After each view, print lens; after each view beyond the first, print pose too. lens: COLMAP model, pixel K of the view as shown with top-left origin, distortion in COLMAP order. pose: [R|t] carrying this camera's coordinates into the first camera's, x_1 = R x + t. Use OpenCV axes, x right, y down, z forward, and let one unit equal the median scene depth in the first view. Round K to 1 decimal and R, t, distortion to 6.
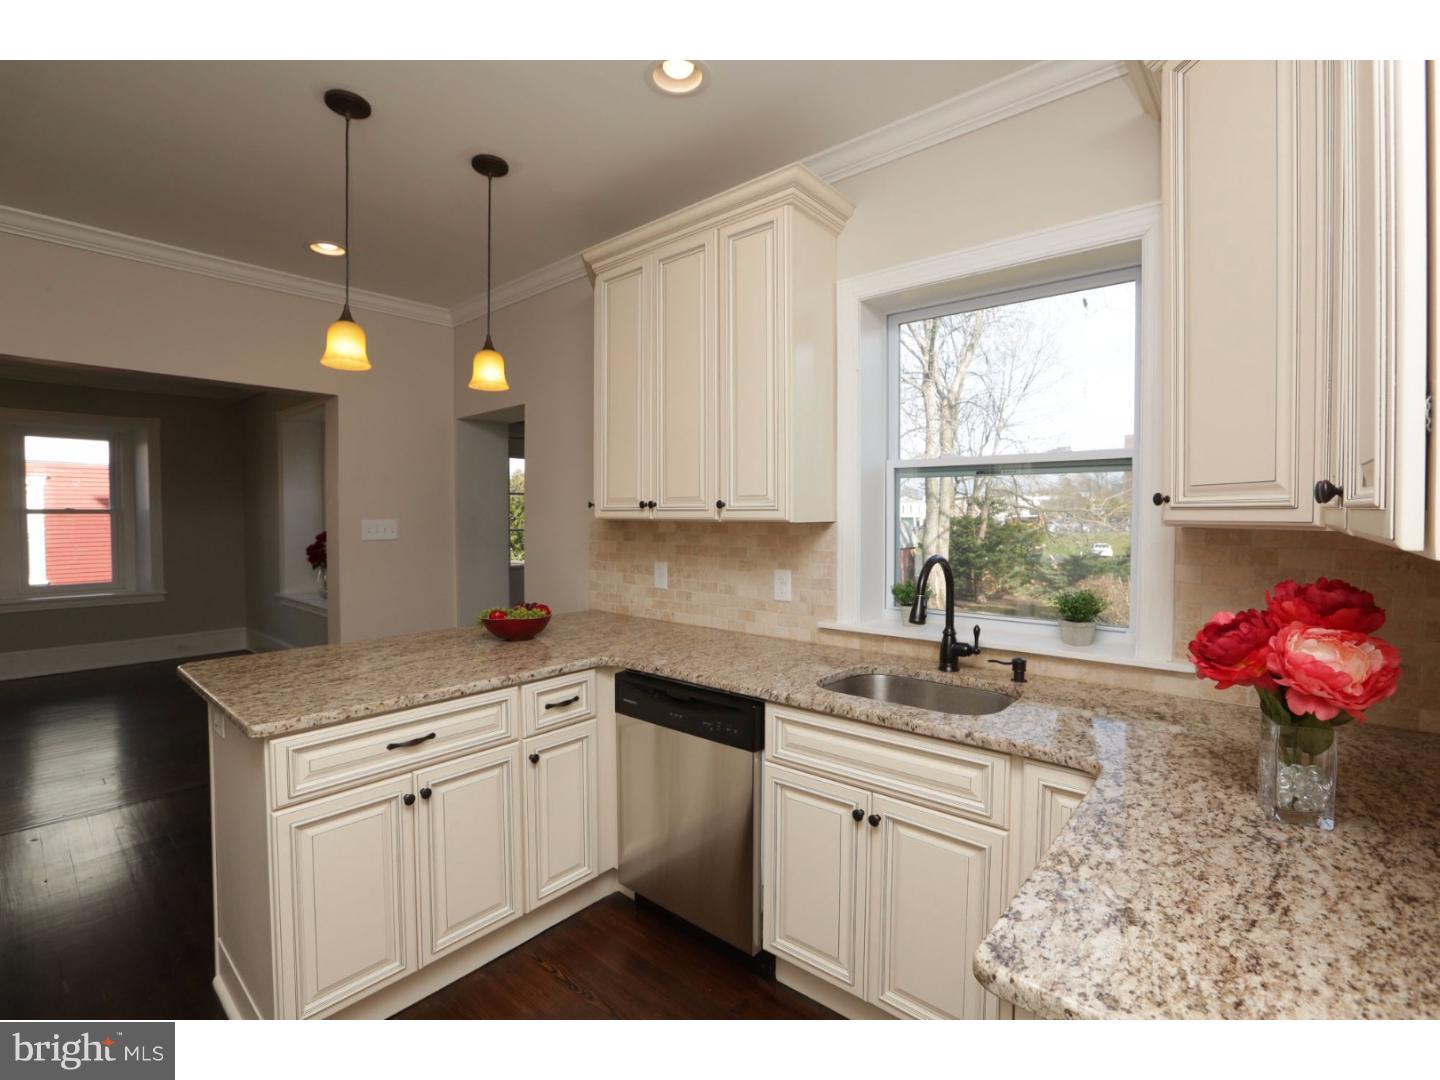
lens RADIAL K [[658.2, 0, 710.7], [0, 658.2, 533.0], [0, 0, 1]] dist [-0.041386, 0.011329]
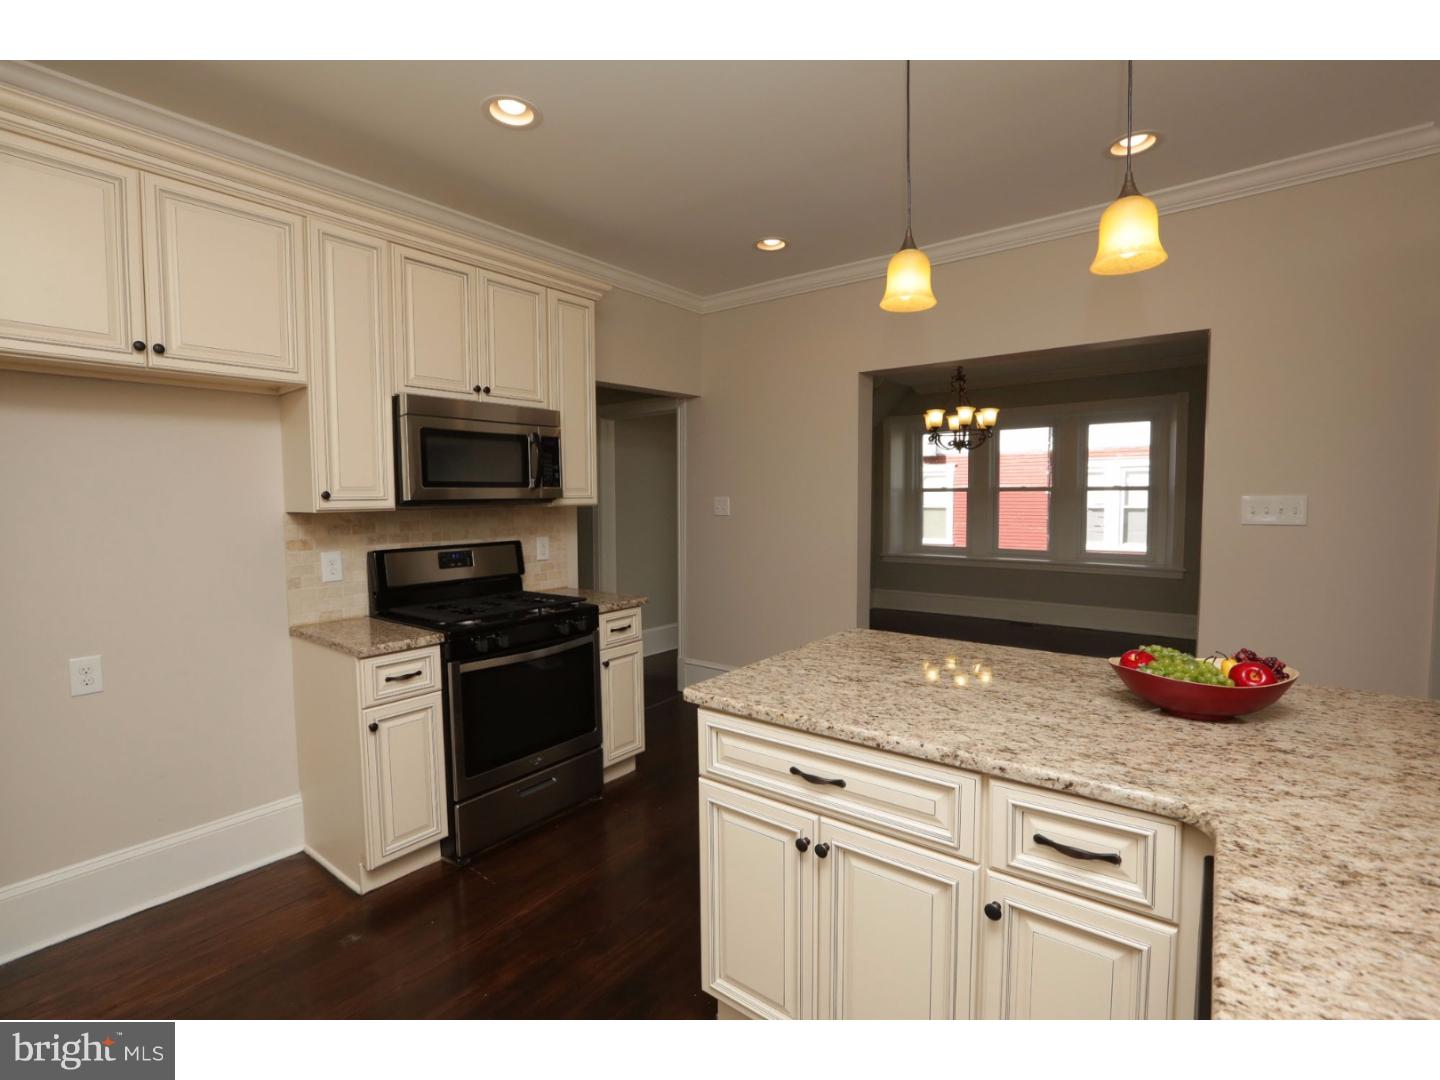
lens RADIAL K [[658.2, 0, 731.3], [0, 658.2, 529.6], [0, 0, 1]] dist [-0.041386, 0.011329]
pose [[0.053563, 0.047814, -0.997419, 0.219155], [-0.016151, 0.998764, 0.047011, -0.010284], [0.998434, 0.013591, 0.054269, 0.598232]]
